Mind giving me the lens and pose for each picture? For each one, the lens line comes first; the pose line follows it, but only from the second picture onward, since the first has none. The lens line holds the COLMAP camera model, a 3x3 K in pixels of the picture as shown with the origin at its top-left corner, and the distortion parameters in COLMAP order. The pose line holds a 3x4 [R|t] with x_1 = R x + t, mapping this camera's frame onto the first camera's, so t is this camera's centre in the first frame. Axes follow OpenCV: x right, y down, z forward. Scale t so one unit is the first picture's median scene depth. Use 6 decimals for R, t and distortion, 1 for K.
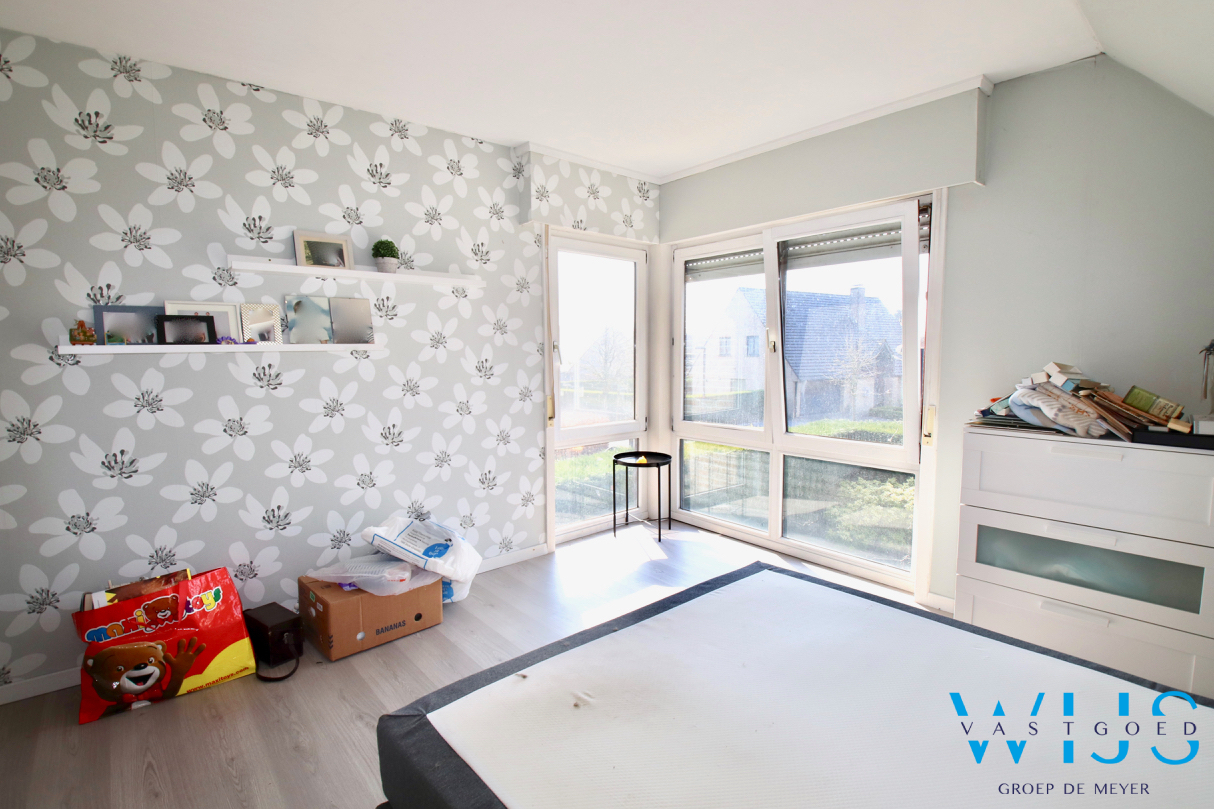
lens RADIAL K [[572.1, 0, 605.8], [0, 572.1, 400.9], [0, 0, 1]] dist [0.013448, -0.026186]
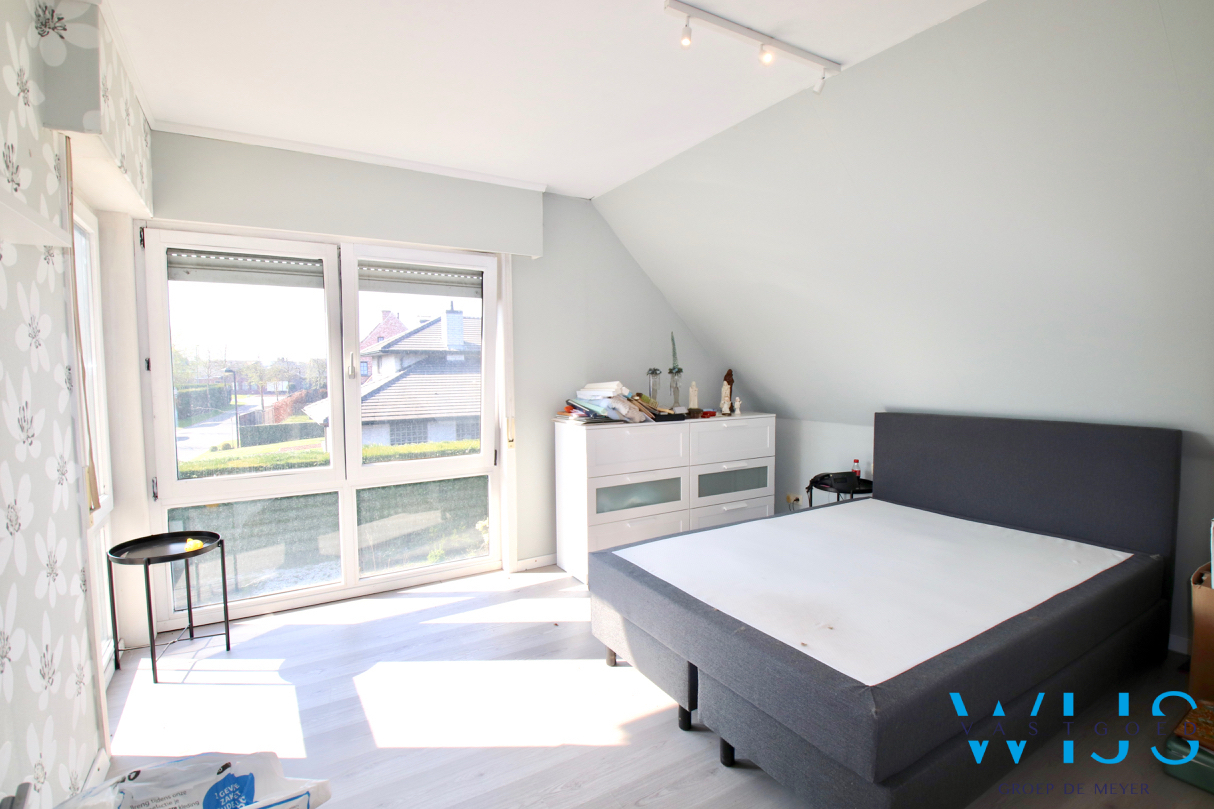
lens RADIAL K [[572.1, 0, 605.8], [0, 572.1, 400.9], [0, 0, 1]] dist [0.013448, -0.026186]
pose [[0.161801, -0.051679, 0.985469, -0.646269], [0.092501, 0.995025, 0.036993, -0.054786], [-0.982478, 0.085172, 0.165777, 0.543475]]
